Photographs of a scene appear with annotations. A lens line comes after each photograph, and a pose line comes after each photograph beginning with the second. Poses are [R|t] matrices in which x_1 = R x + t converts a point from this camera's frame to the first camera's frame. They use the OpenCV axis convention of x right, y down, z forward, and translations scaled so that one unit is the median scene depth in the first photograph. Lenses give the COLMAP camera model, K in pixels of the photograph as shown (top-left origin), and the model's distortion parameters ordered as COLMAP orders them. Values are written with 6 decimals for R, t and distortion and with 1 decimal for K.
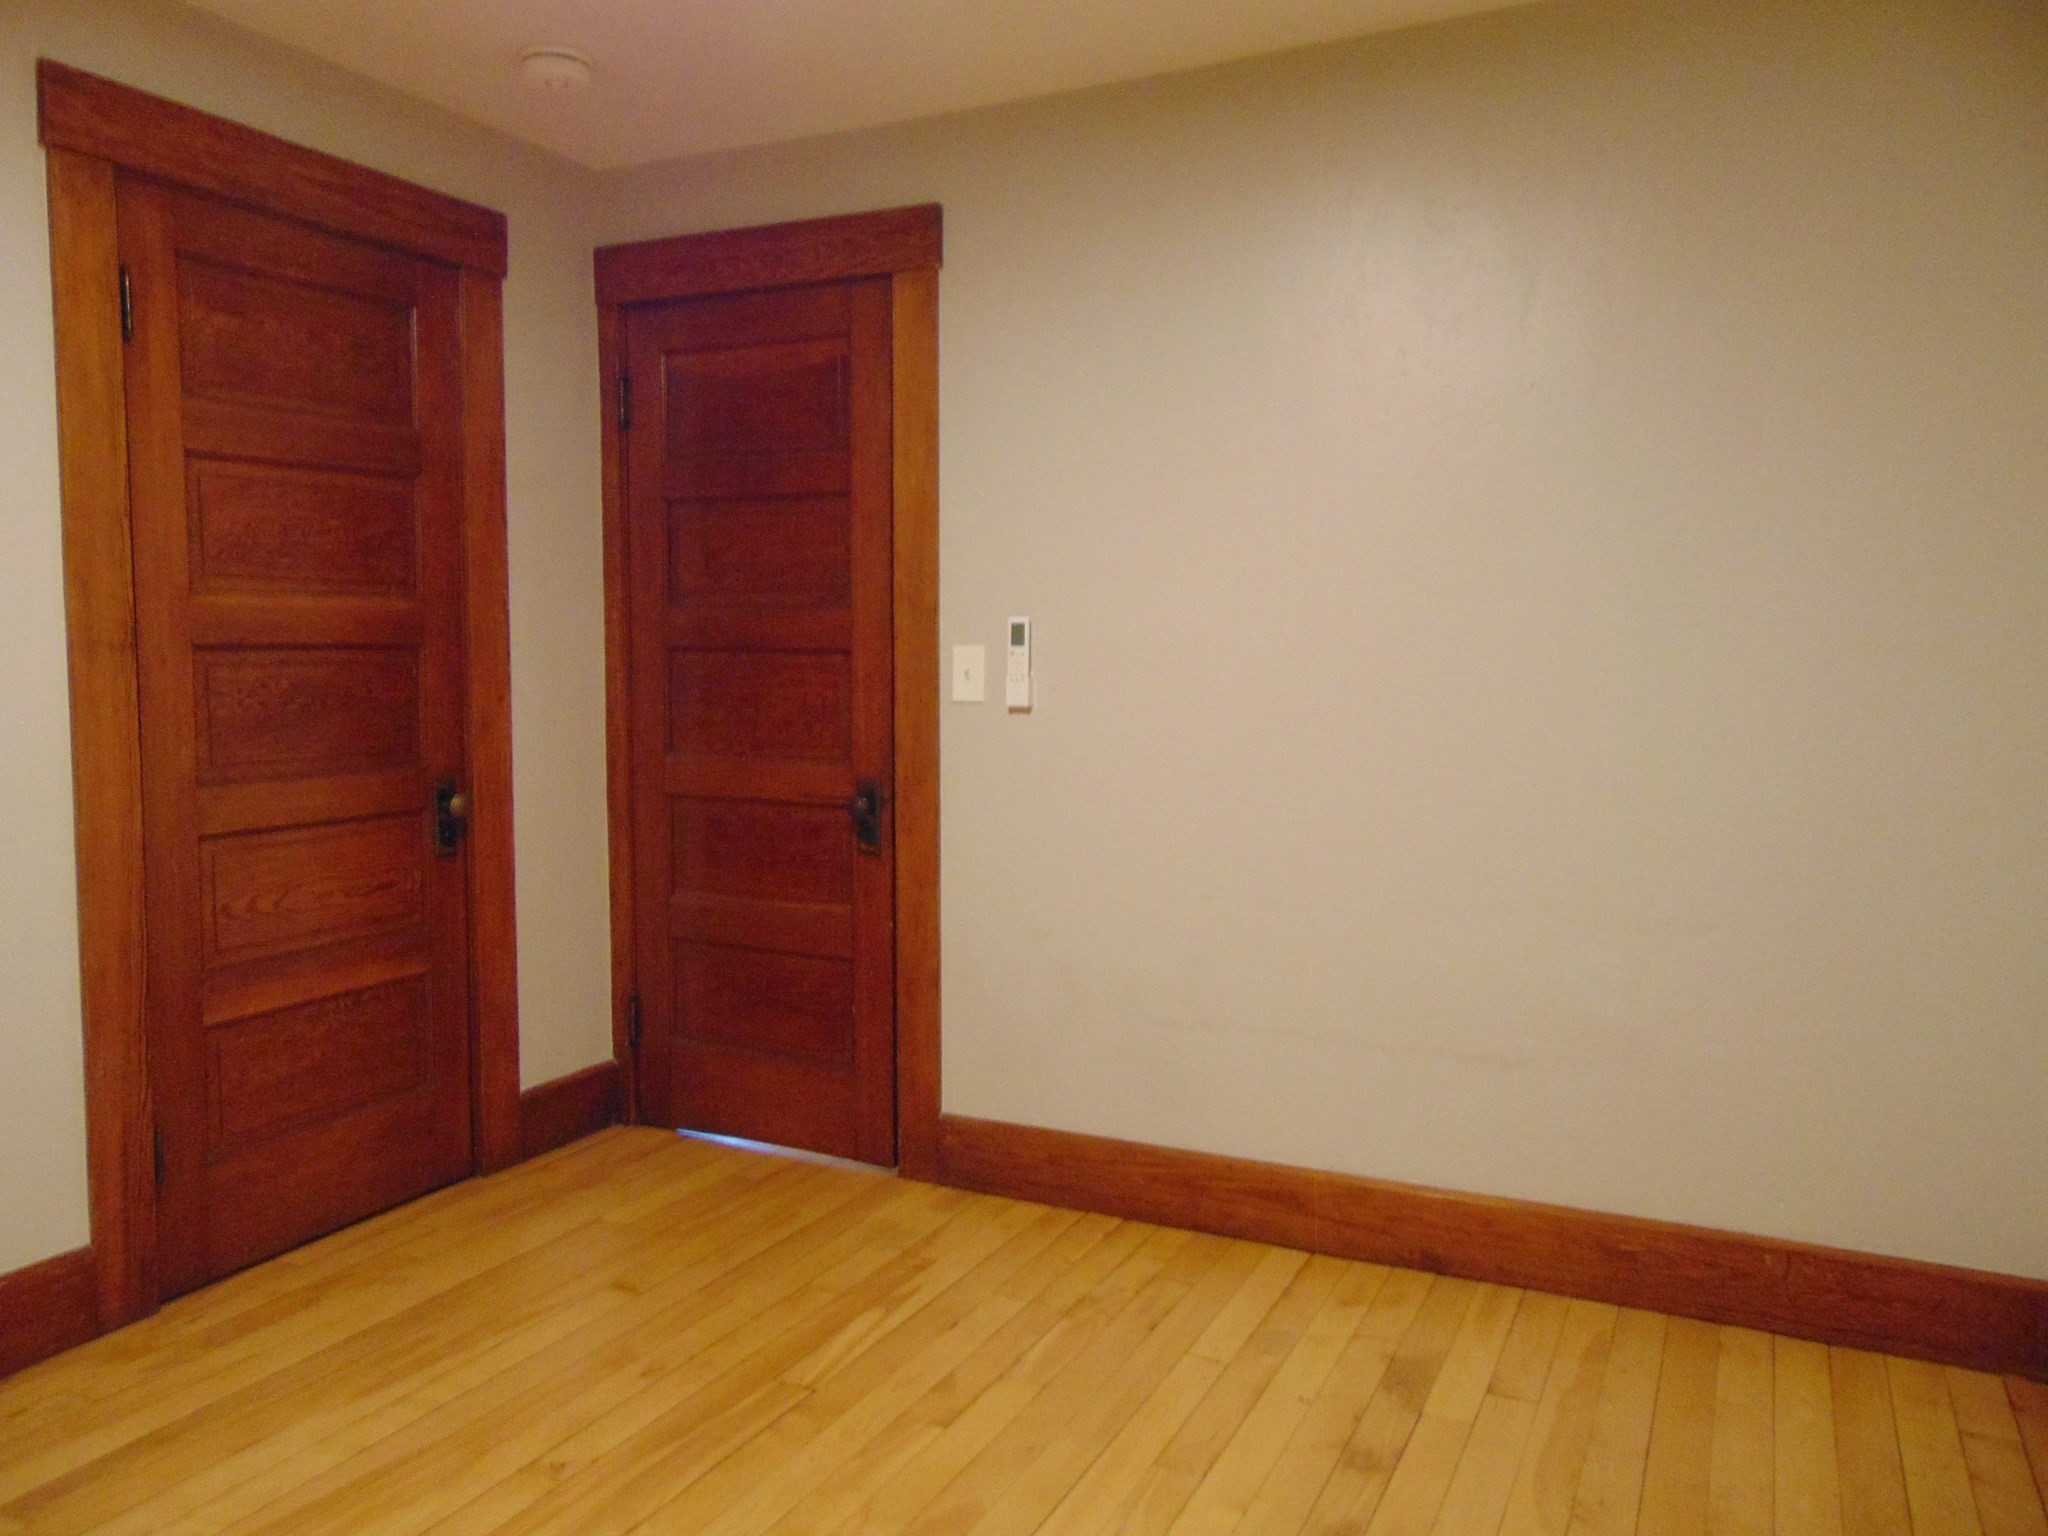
lens RADIAL K [[1541.7, 0, 1024.0], [0, 1541.7, 768.0], [0, 0, 1]] dist [-0.006548, -0.001429]
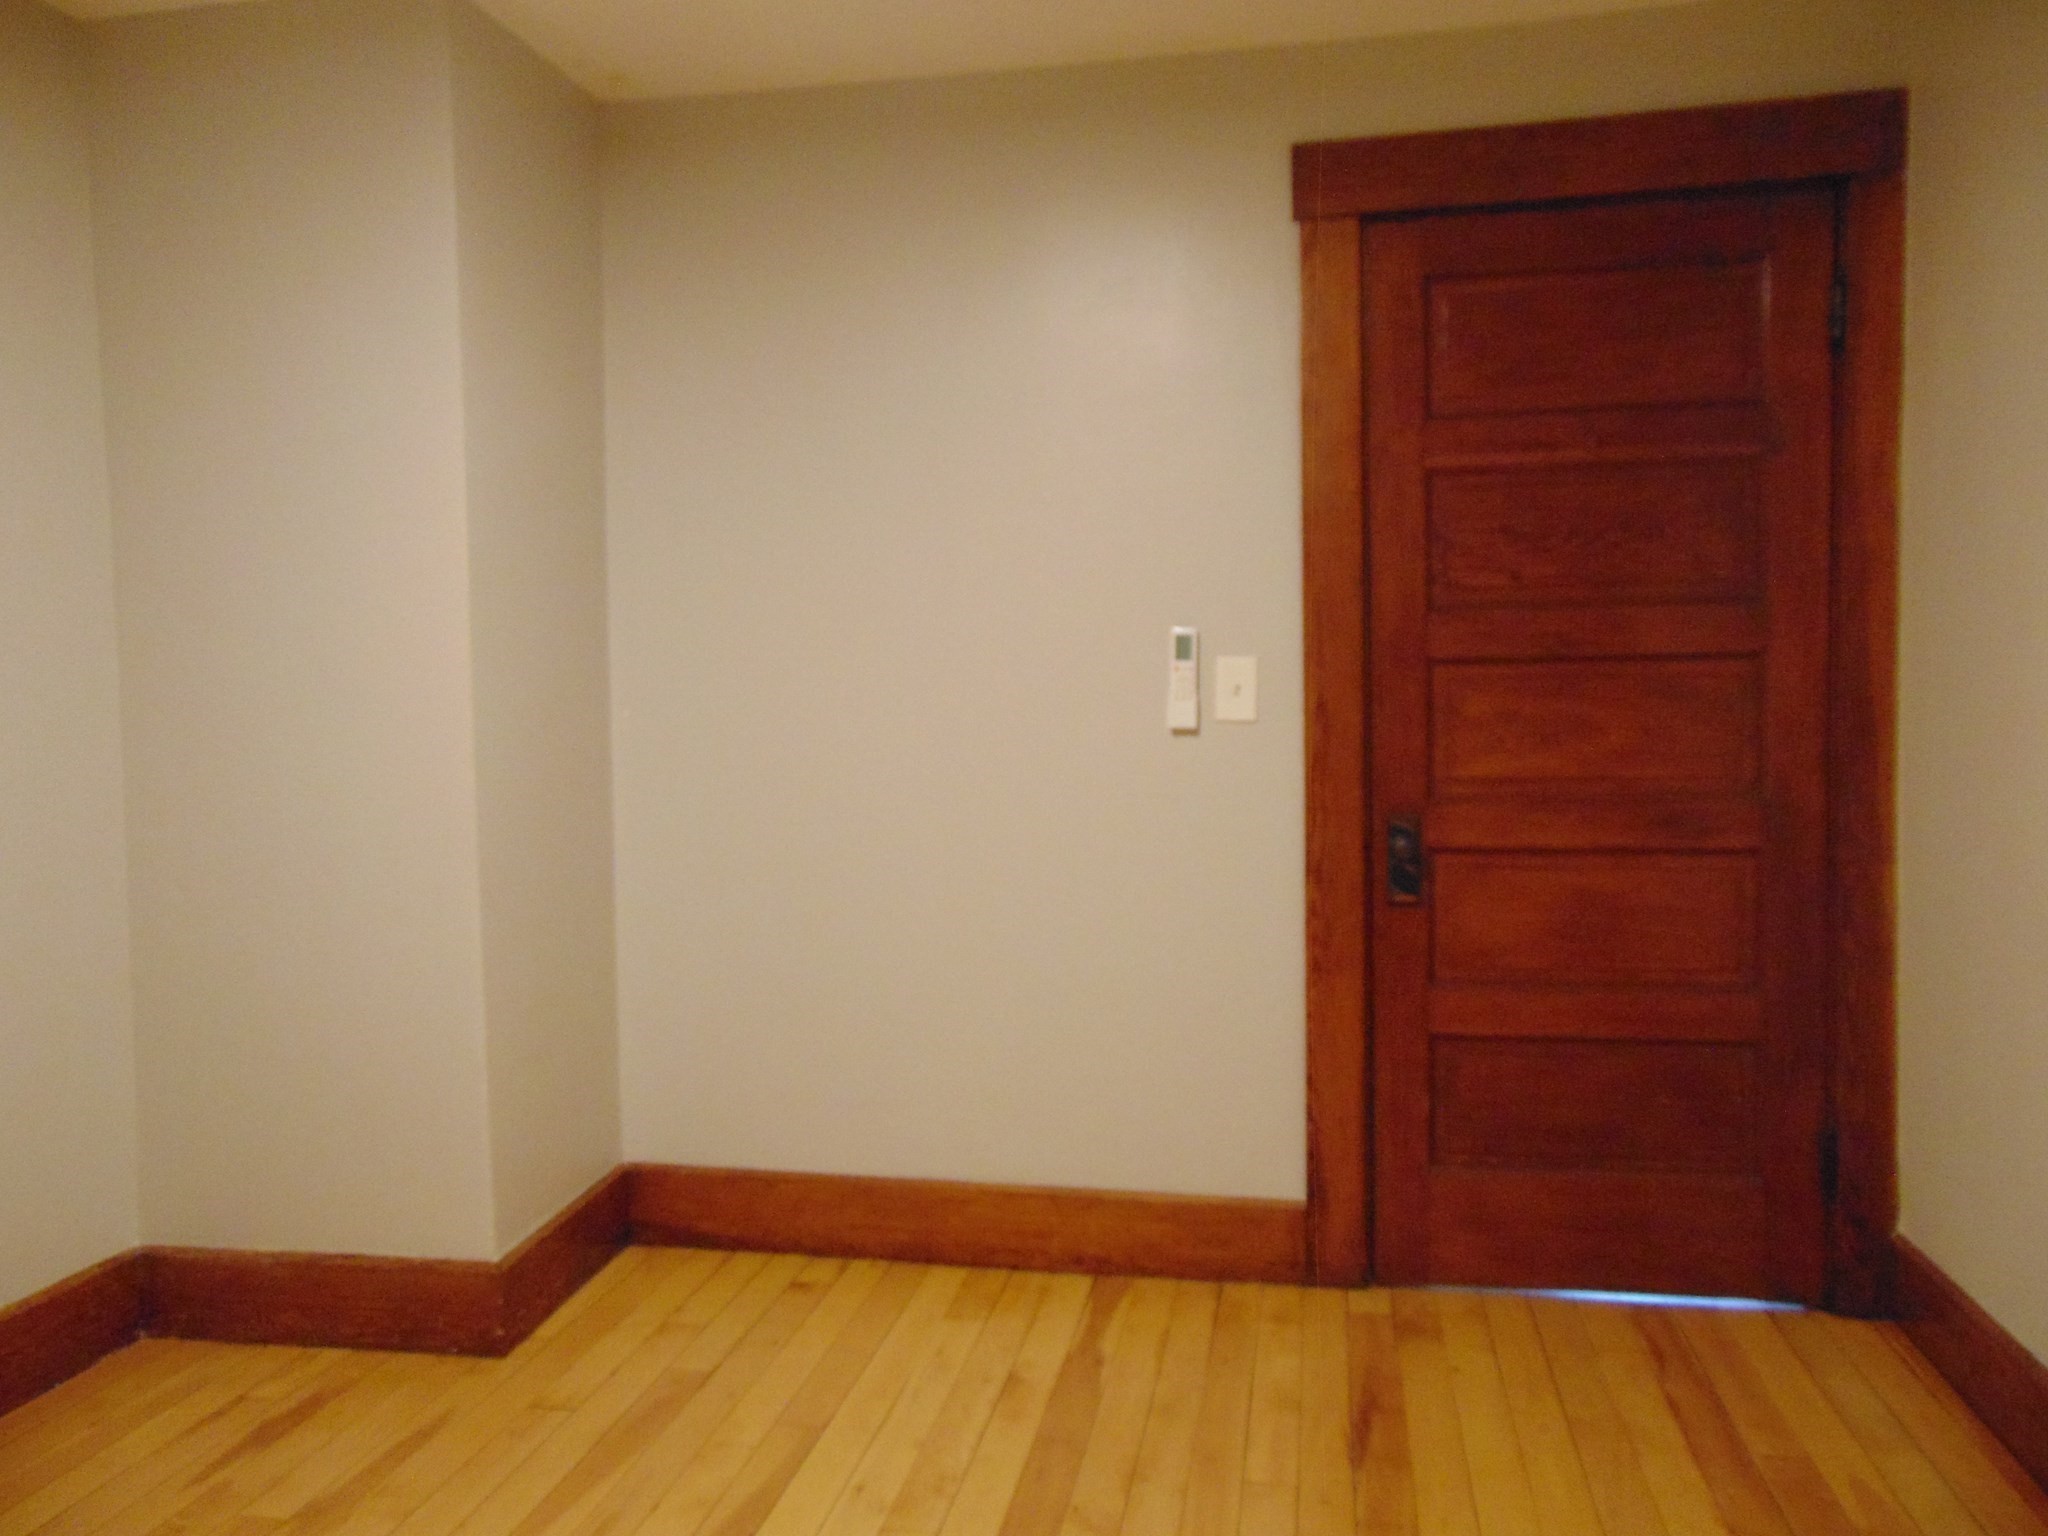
lens RADIAL K [[1541.7, 0, 1024.0], [0, 1541.7, 768.0], [0, 0, 1]] dist [-0.006548, -0.001429]
pose [[0.965622, -0.035628, 0.257498, -0.326218], [0.039232, 0.999191, -0.008871, -0.012313], [-0.256974, 0.018668, 0.966238, 0.157681]]
